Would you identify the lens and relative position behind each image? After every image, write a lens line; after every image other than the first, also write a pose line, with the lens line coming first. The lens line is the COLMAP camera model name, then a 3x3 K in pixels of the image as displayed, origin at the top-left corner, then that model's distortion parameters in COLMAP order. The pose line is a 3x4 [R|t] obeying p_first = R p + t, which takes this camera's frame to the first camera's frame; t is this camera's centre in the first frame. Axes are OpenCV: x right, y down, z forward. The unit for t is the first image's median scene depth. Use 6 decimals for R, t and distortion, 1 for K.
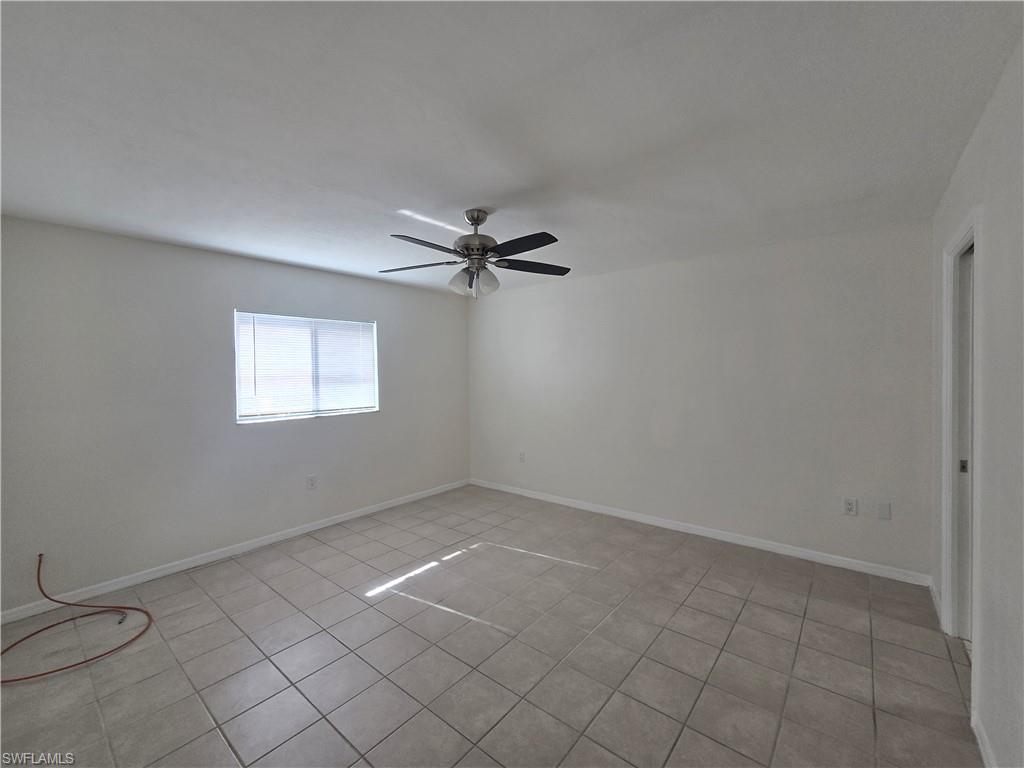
lens RADIAL K [[419.1, 0, 512.9], [0, 419.1, 379.5], [0, 0, 1]] dist [-0.002338, -0.000710]
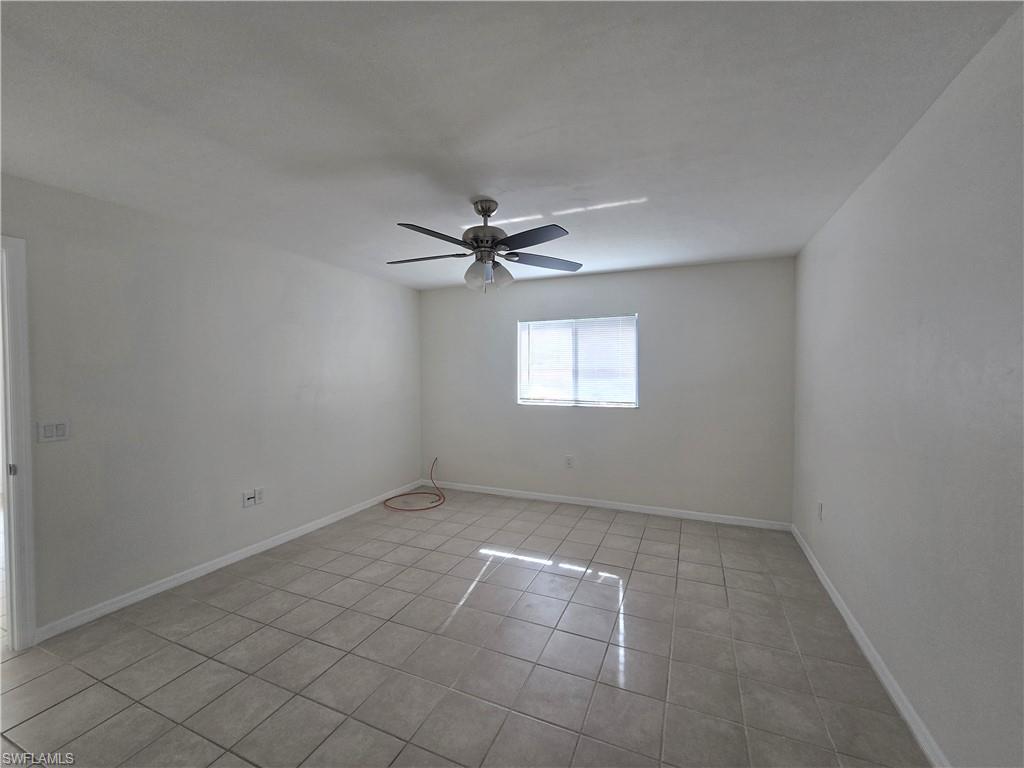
lens RADIAL K [[419.1, 0, 512.9], [0, 419.1, 379.5], [0, 0, 1]] dist [-0.002338, -0.000710]
pose [[0.286966, 0.033874, -0.957342, 0.621960], [-0.021899, 0.999345, 0.028796, -0.012229], [0.957690, 0.012701, 0.287520, 0.557310]]
